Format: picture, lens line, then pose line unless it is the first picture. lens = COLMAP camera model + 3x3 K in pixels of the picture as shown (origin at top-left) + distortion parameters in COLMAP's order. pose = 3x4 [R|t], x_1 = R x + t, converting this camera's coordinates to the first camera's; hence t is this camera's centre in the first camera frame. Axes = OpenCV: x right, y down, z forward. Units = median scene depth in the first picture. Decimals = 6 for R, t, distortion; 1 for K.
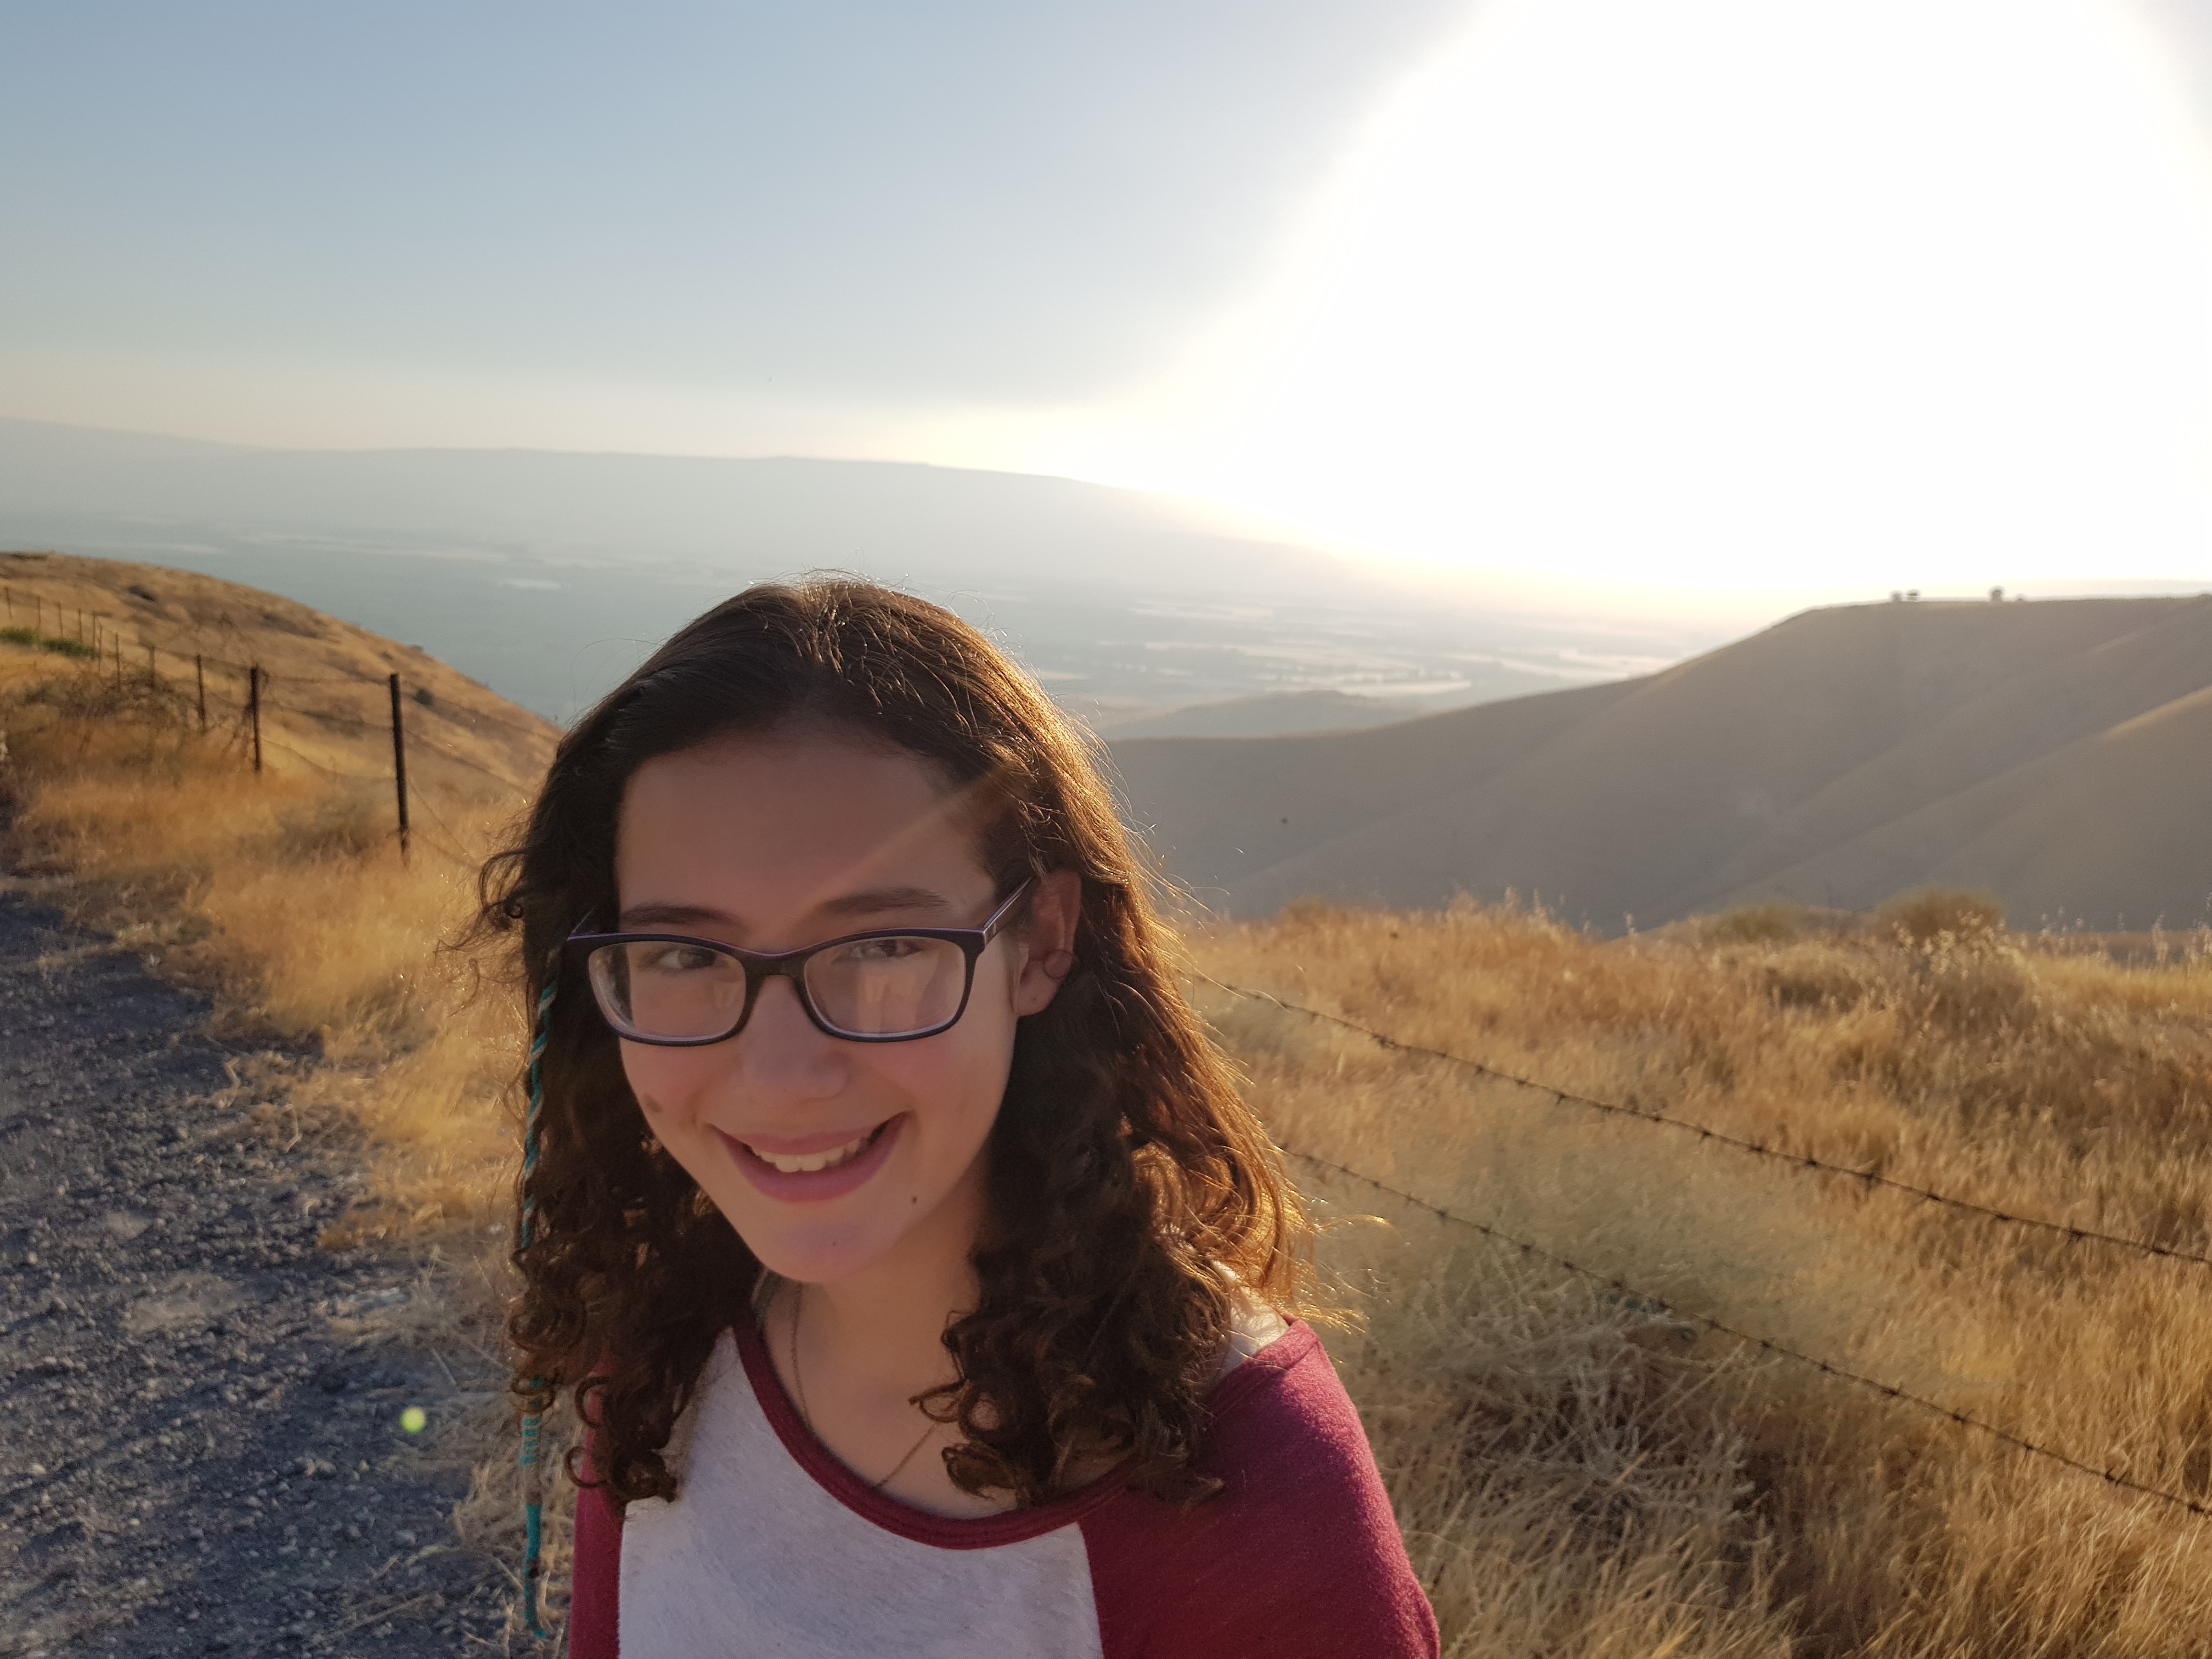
lens RADIAL K [[1687.2, 0, 1125.1], [0, 1687.2, 834.5], [0, 0, 1]] dist [0.050924, -0.102052]
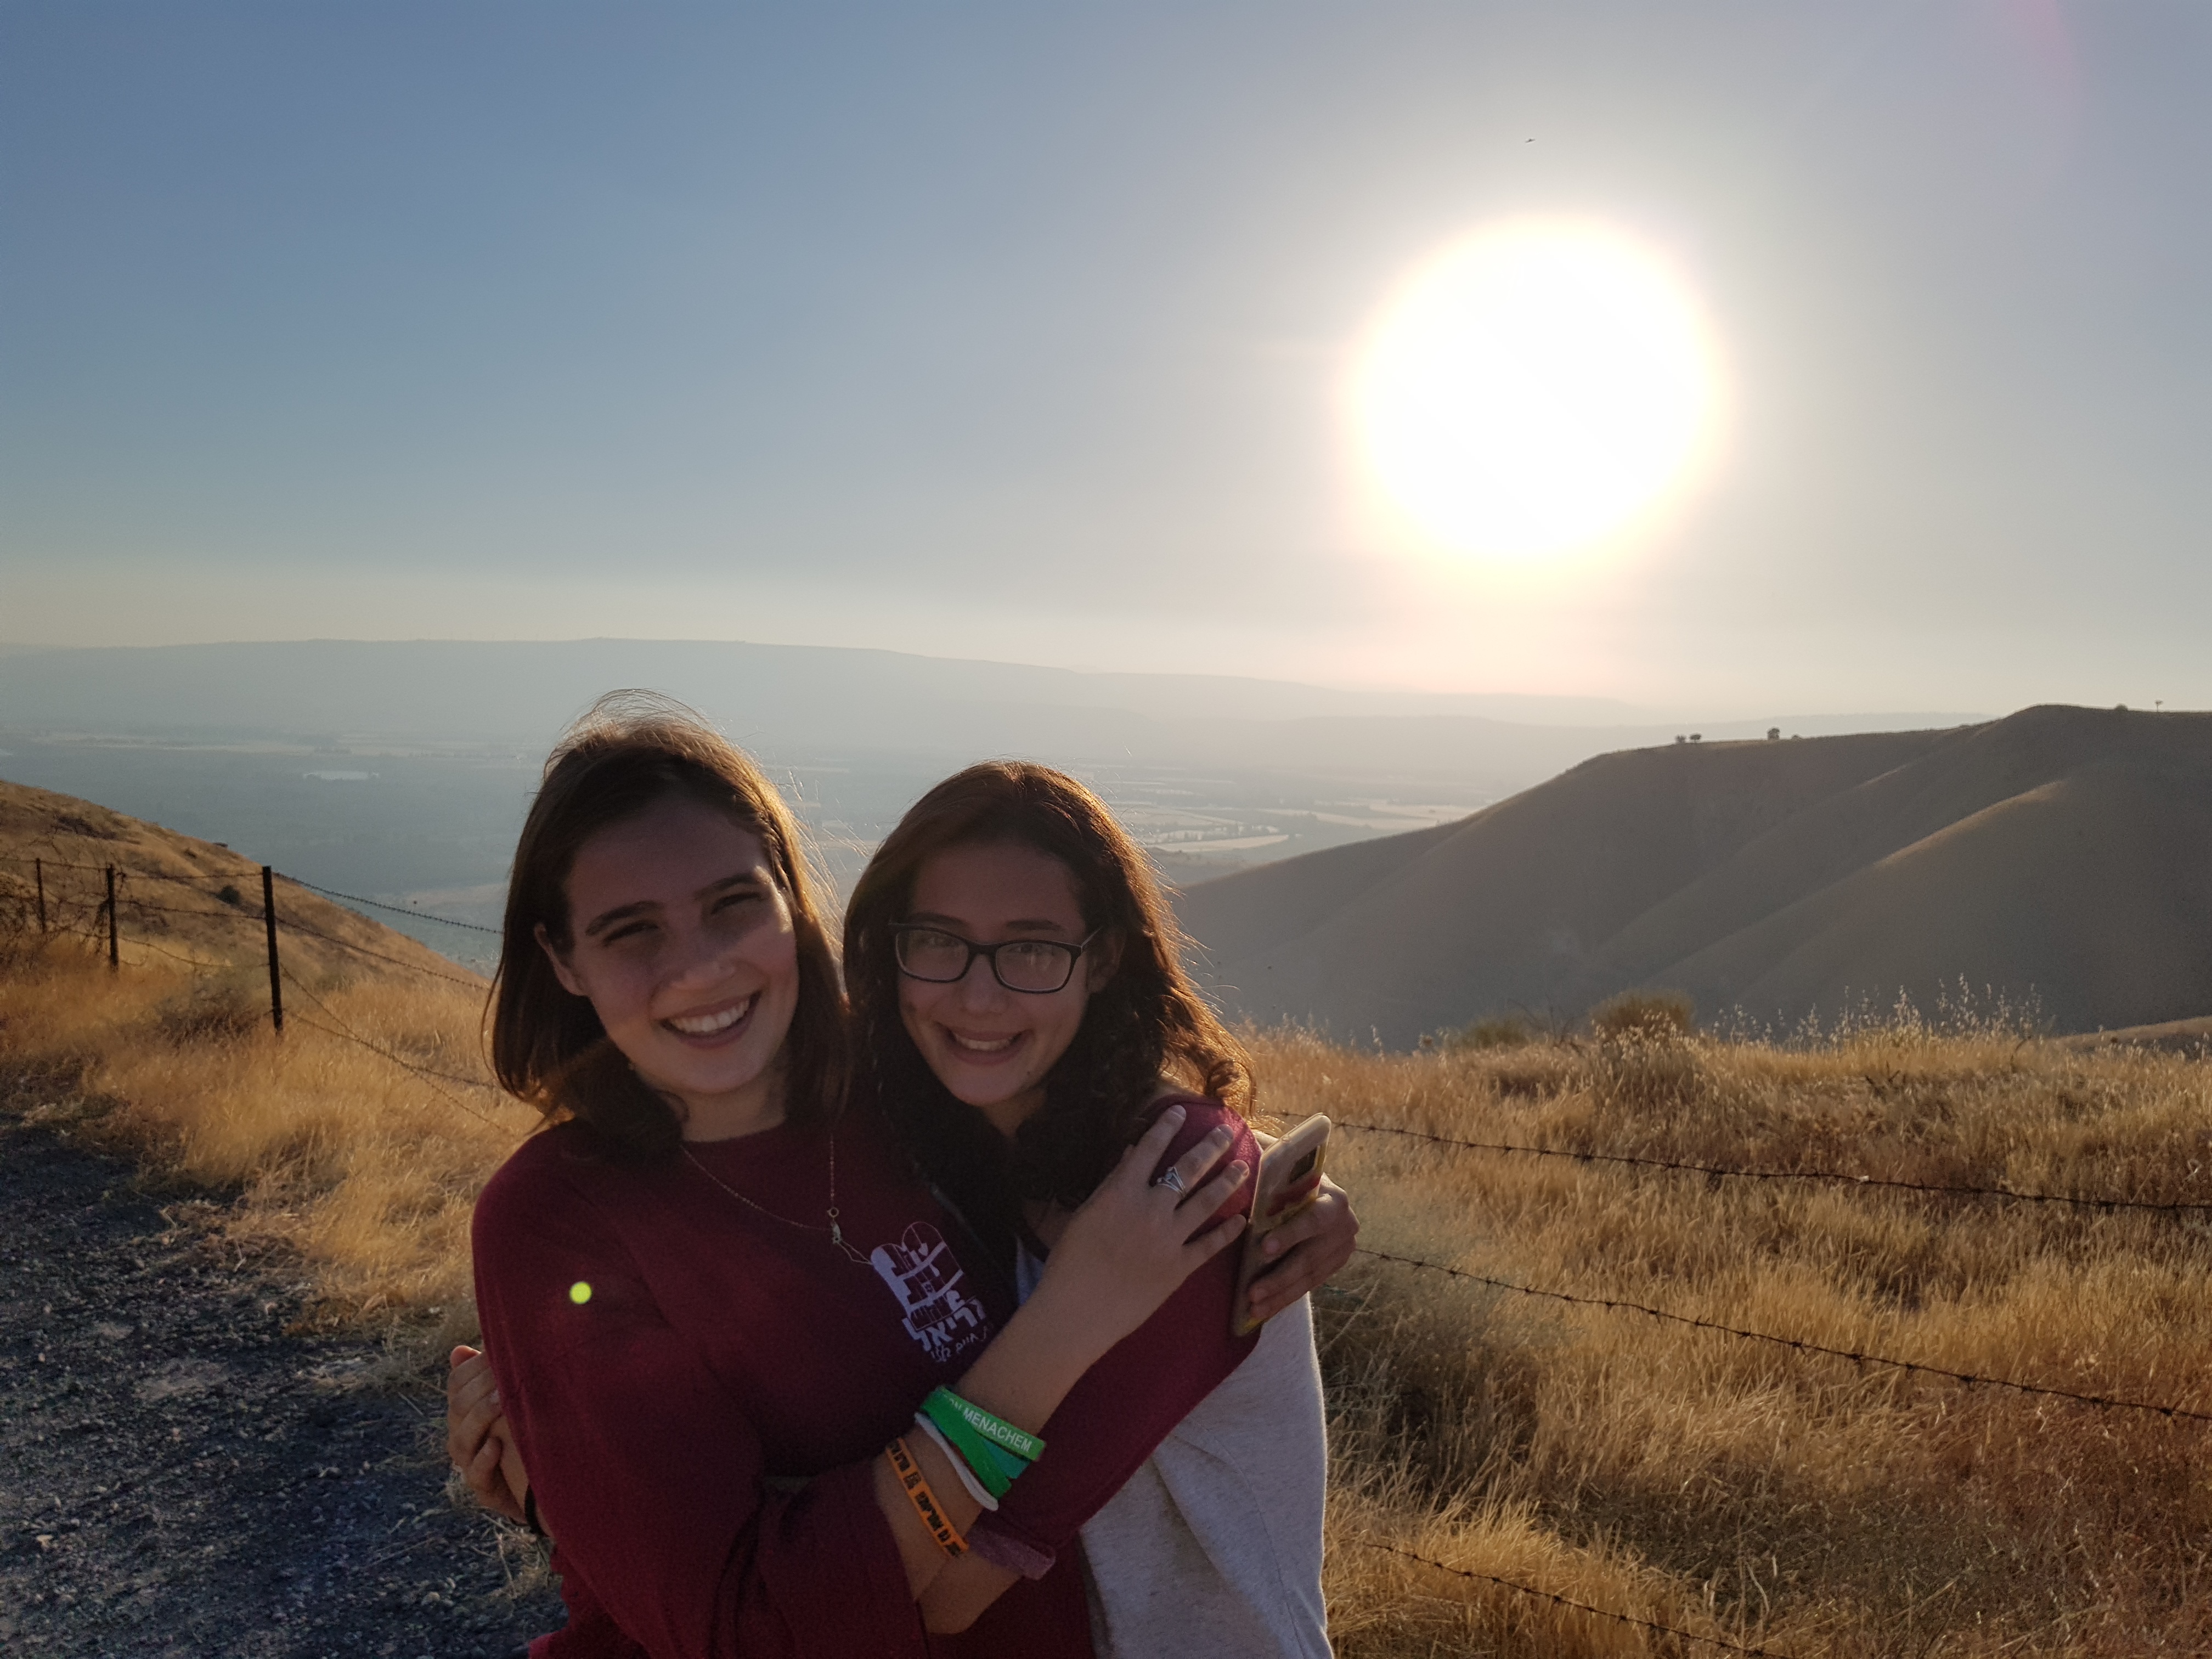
lens RADIAL K [[1697.4, 0, 1082.3], [0, 1697.4, 863.0], [0, 0, 1]] dist [0.043611, -0.086531]
pose [[0.996200, -0.041001, 0.076836, 0.011082], [0.047054, 0.995788, -0.078690, 0.024594], [-0.073286, 0.082007, 0.993934, -0.234771]]
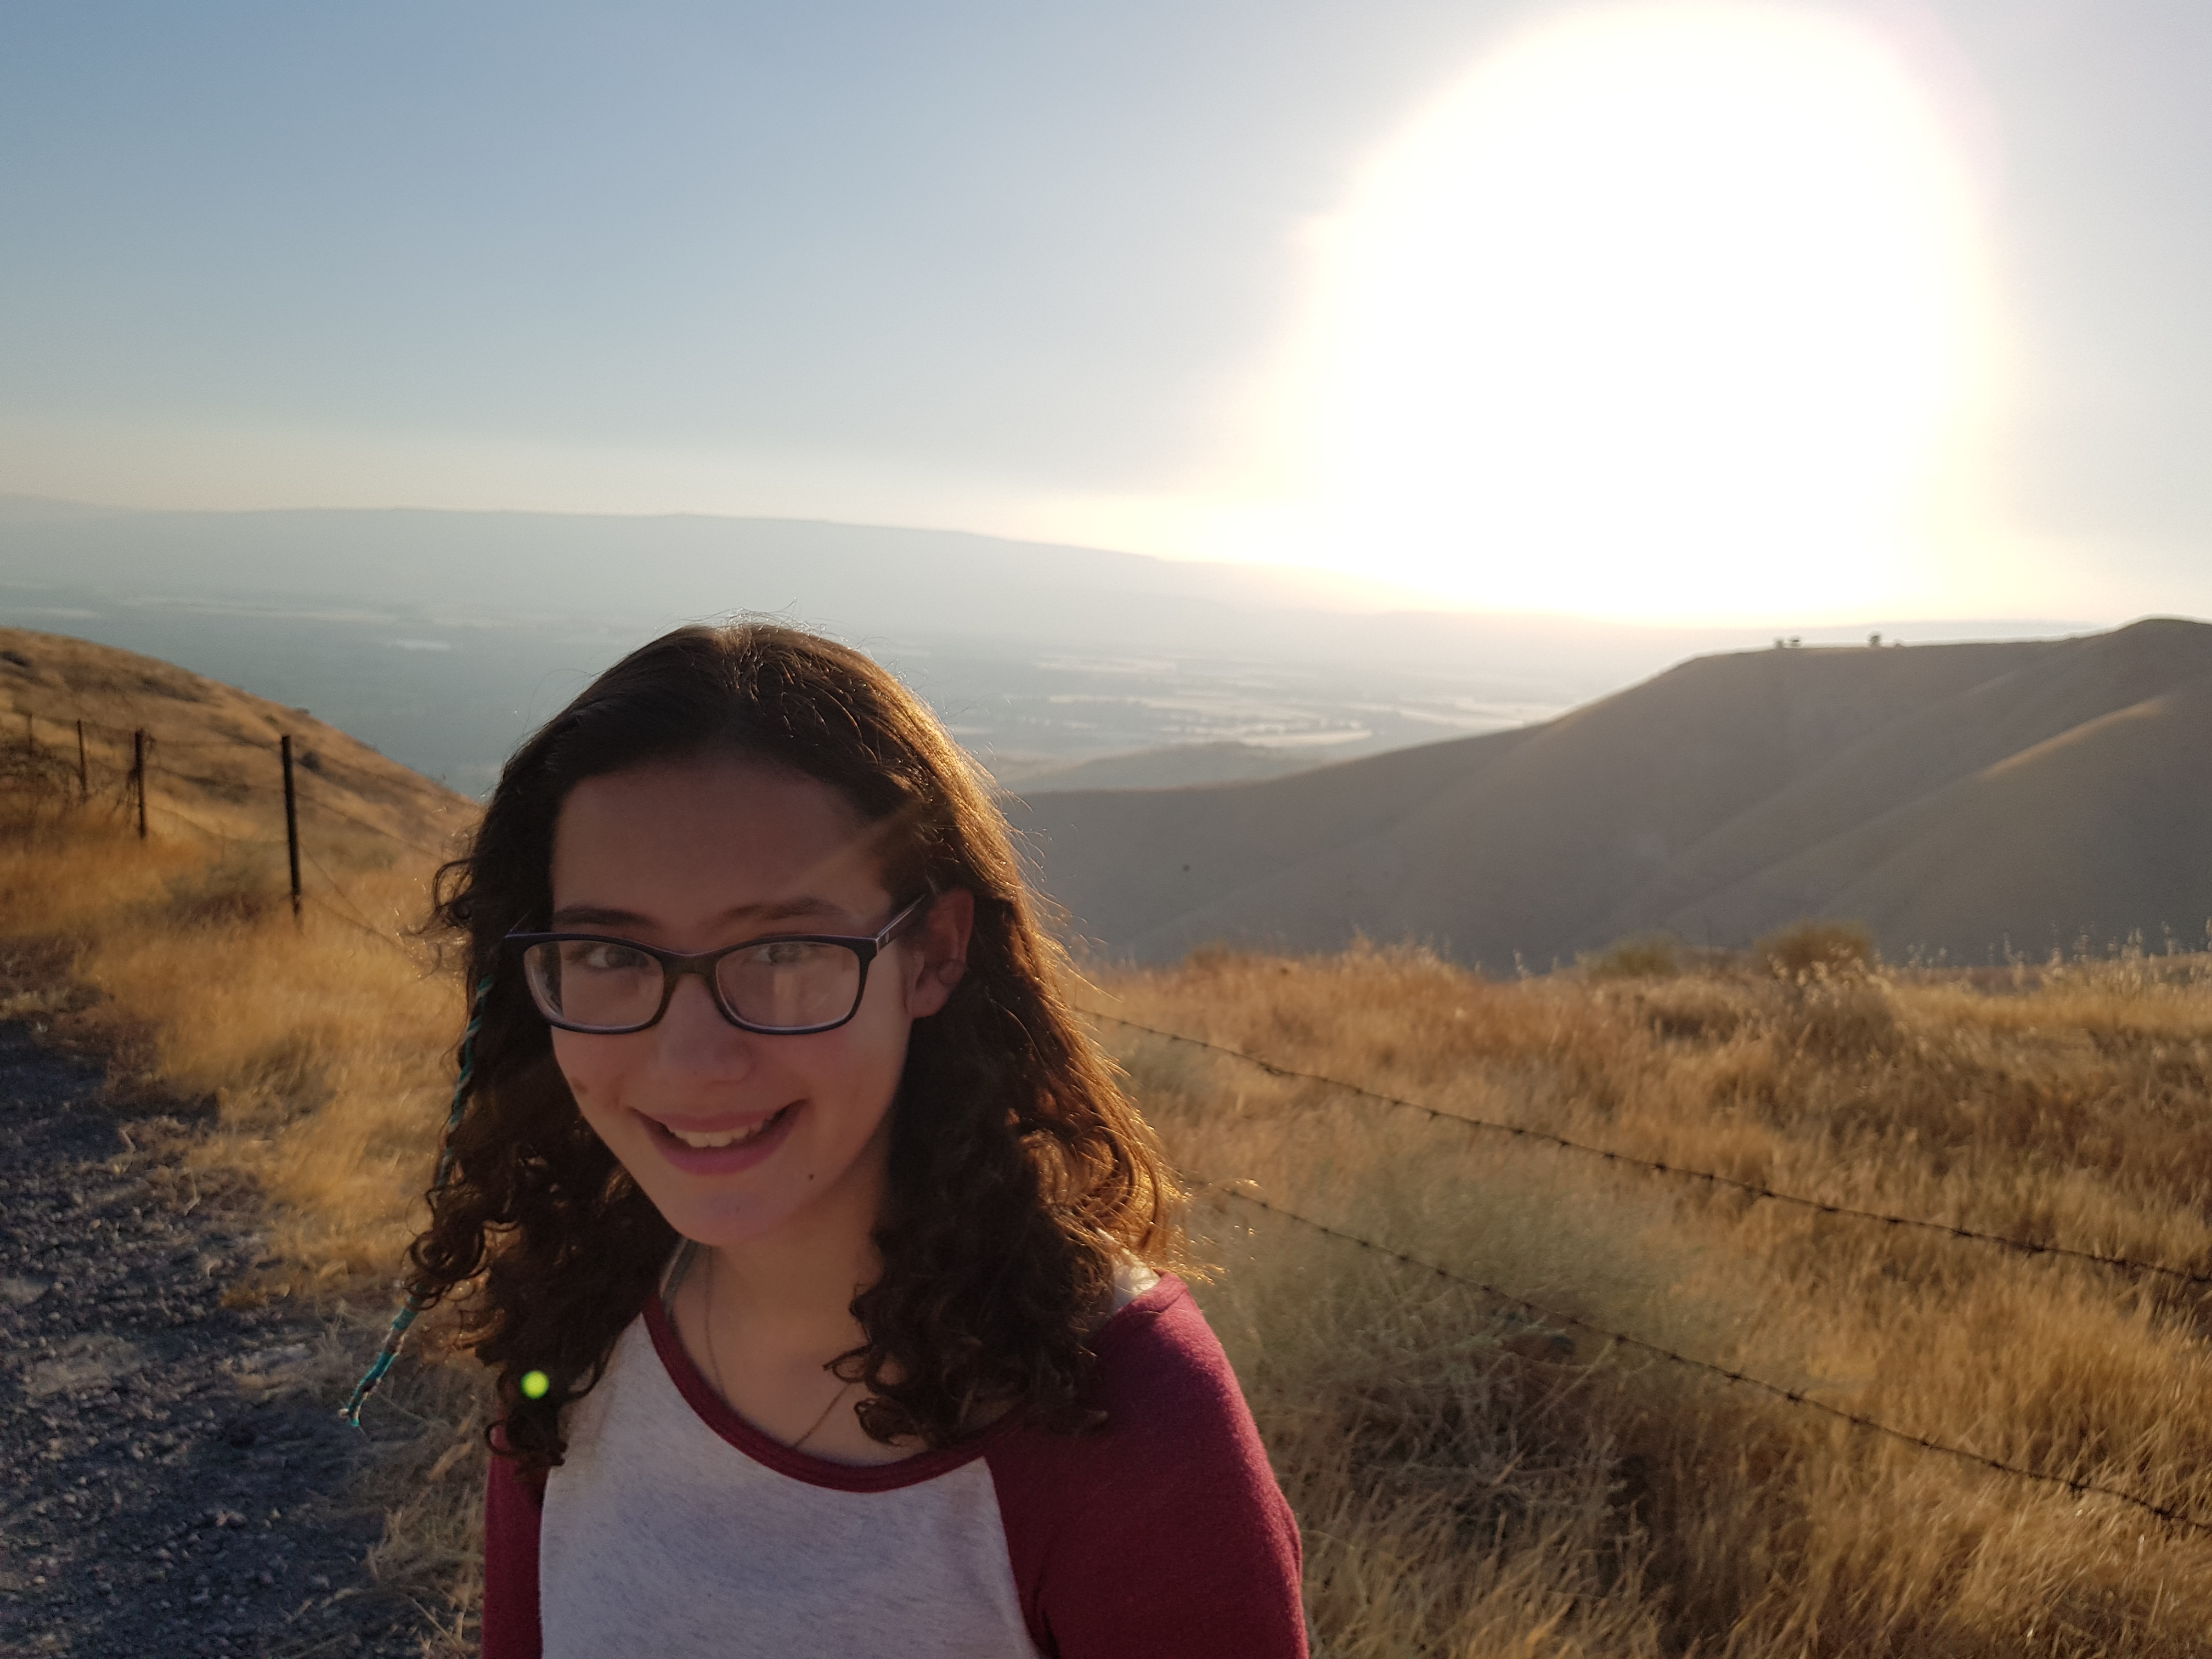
lens RADIAL K [[1698.4, 0, 1118.7], [0, 1698.4, 854.4], [0, 0, 1]] dist [0.020484, -0.051981]
pose [[0.998530, -0.016362, 0.051665, 0.004226], [0.017408, 0.999651, -0.019873, 0.004955], [-0.051321, 0.020743, 0.998467, -0.026545]]
